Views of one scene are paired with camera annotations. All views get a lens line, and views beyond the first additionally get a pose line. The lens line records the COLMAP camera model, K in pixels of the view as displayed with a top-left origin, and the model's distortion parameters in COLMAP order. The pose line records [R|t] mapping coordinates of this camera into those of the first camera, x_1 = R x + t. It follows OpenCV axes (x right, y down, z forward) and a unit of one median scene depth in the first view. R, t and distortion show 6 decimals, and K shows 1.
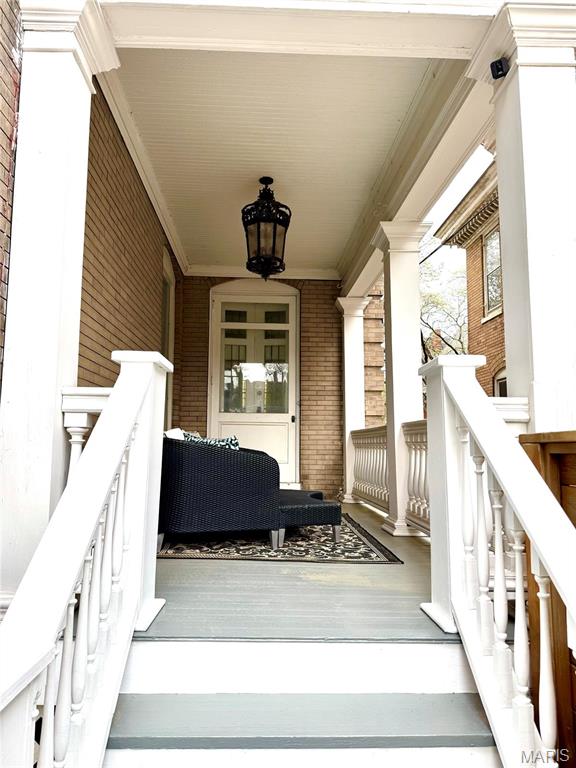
lens RADIAL K [[561.8, 0, 288.4], [0, 561.8, 398.0], [0, 0, 1]] dist [0.129697, -0.119289]
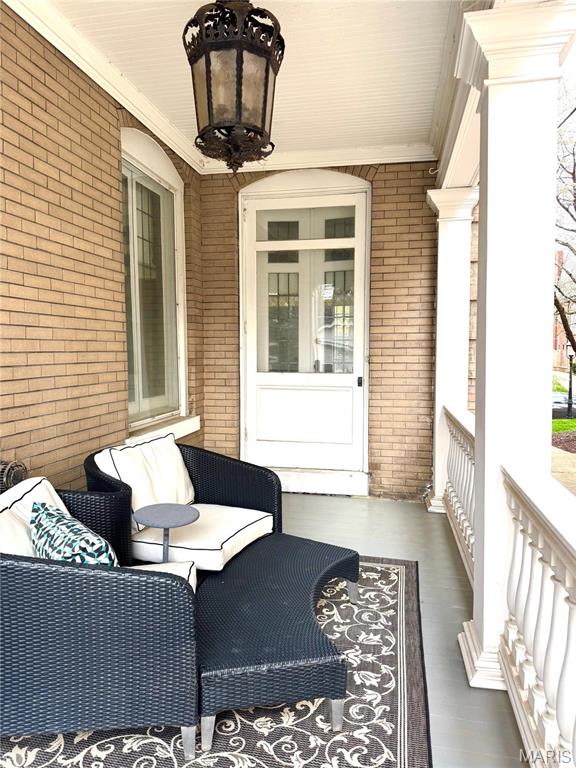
lens RADIAL K [[561.8, 0, 288.4], [0, 561.8, 398.0], [0, 0, 1]] dist [0.129697, -0.119289]
pose [[0.966809, 0.015703, -0.255017, 0.100975], [0.027491, 0.985922, 0.164931, -0.059974], [0.254017, -0.166467, 0.952766, 0.318966]]
